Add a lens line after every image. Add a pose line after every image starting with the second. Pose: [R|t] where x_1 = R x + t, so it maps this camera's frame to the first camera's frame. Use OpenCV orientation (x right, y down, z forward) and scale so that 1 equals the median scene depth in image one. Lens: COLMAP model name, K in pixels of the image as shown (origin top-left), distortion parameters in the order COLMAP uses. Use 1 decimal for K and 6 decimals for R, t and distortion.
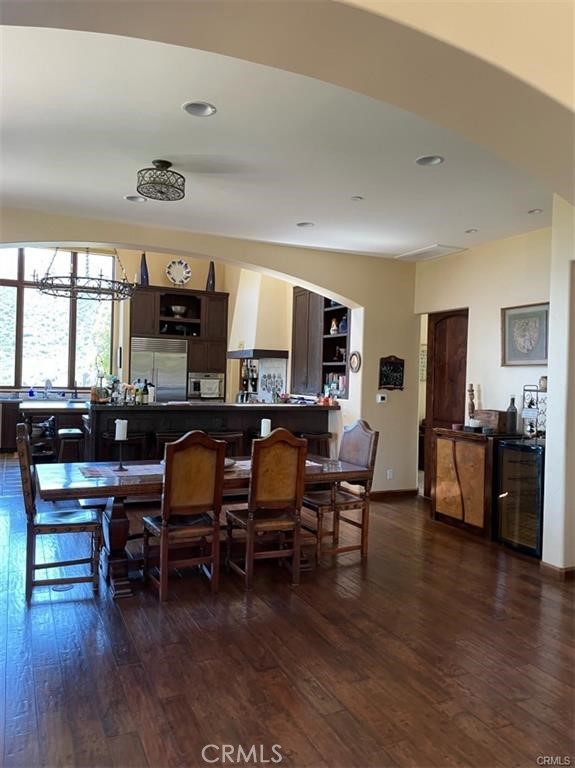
lens RADIAL K [[583.0, 0, 300.1], [0, 583.0, 379.4], [0, 0, 1]] dist [0.077269, -0.094782]
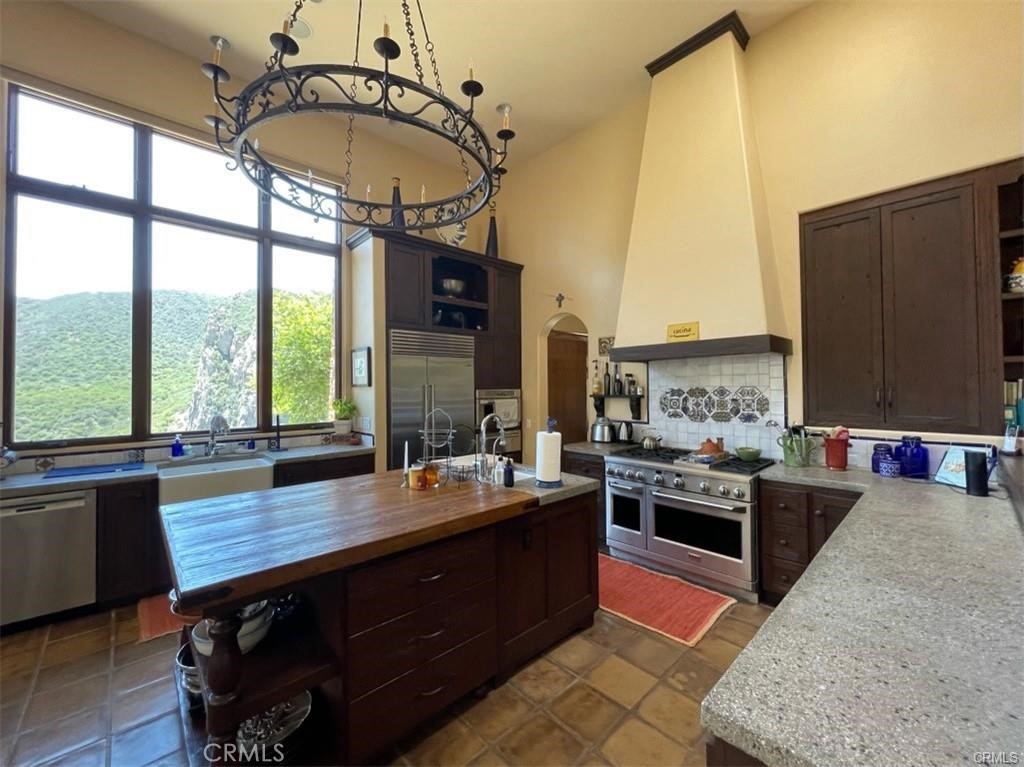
lens RADIAL K [[413.6, 0, 509.3], [0, 413.6, 380.4], [0, 0, 1]] dist [-0.005220, 0.002063]
pose [[0.954145, -0.032747, 0.297548, -0.341692], [0.037651, 0.999233, -0.010763, -0.018206], [-0.296967, 0.021472, 0.954646, 0.695040]]
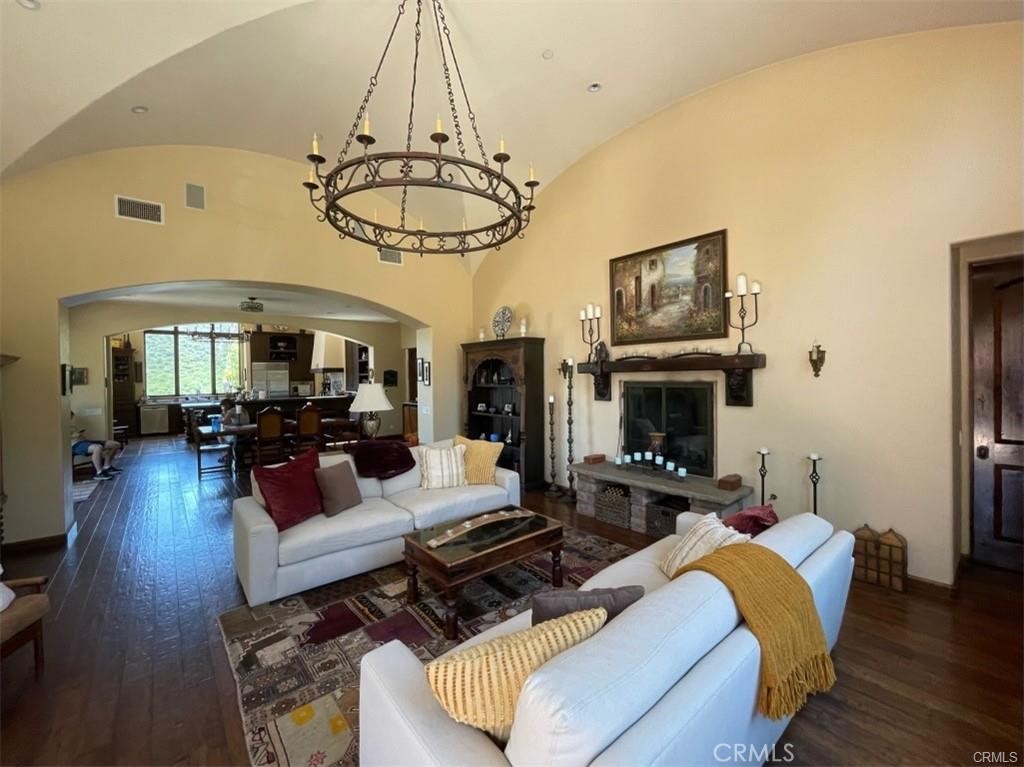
lens RADIAL K [[413.6, 0, 507.7], [0, 413.6, 380.2], [0, 0, 1]] dist [-0.005220, 0.002063]
pose [[0.968094, -0.045788, 0.246368, 0.152661], [0.044386, 0.998951, 0.011244, -0.001179], [-0.246624, 0.000050, 0.969111, -0.393996]]
